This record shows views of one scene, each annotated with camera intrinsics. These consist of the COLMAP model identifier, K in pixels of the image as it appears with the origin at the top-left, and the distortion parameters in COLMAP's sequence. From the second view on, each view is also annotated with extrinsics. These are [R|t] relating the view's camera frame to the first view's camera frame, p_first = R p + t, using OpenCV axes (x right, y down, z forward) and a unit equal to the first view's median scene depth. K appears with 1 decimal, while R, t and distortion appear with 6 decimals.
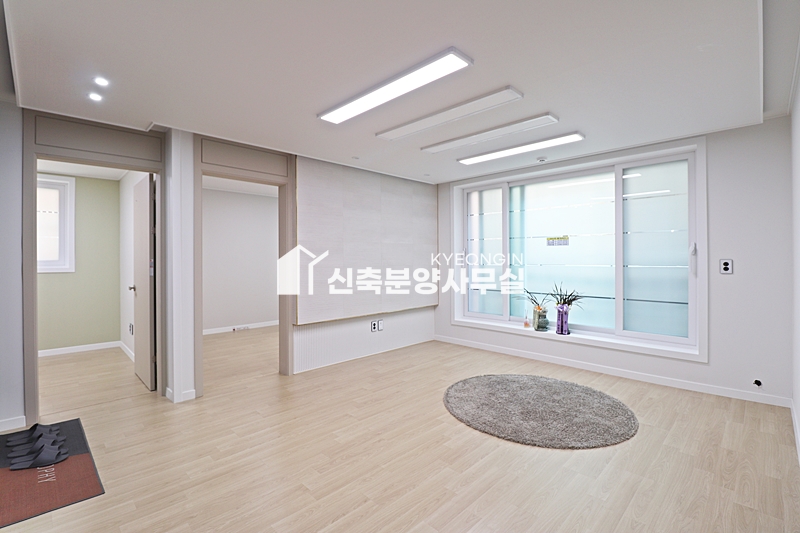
lens RADIAL K [[367.4, 0, 398.5], [0, 367.4, 258.4], [0, 0, 1]] dist [0.002313, -0.014858]
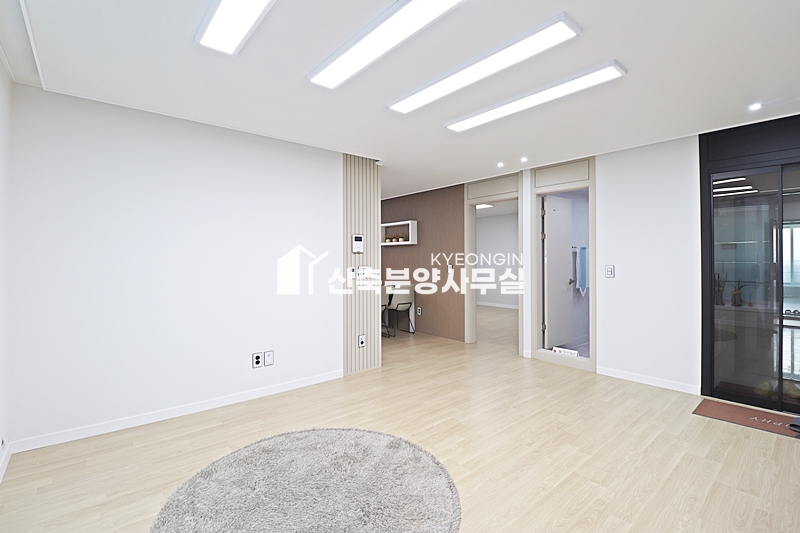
lens RADIAL K [[367.4, 0, 398.5], [0, 367.4, 258.4], [0, 0, 1]] dist [0.002313, -0.014858]
pose [[-0.996659, 0.008464, 0.081232, 0.149407], [0.008311, 0.999963, -0.002225, -0.001769], [-0.081248, -0.001543, -0.996693, 1.393584]]
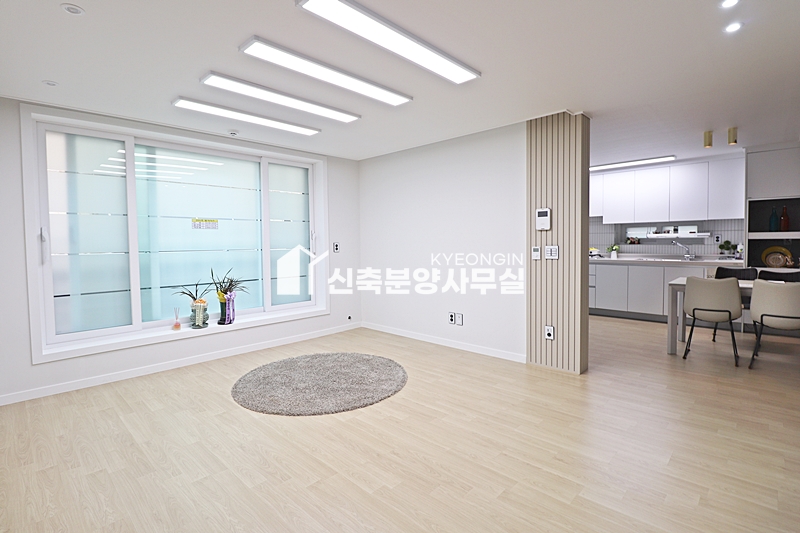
lens RADIAL K [[384.4, 0, 398.3], [0, 384.4, 258.1], [0, 0, 1]] dist [-0.014656, -0.001089]
pose [[-0.022044, -0.038330, 0.999022, -0.636211], [0.012713, 0.999173, 0.038616, 0.007497], [-0.999676, 0.013552, -0.021539, 0.697868]]
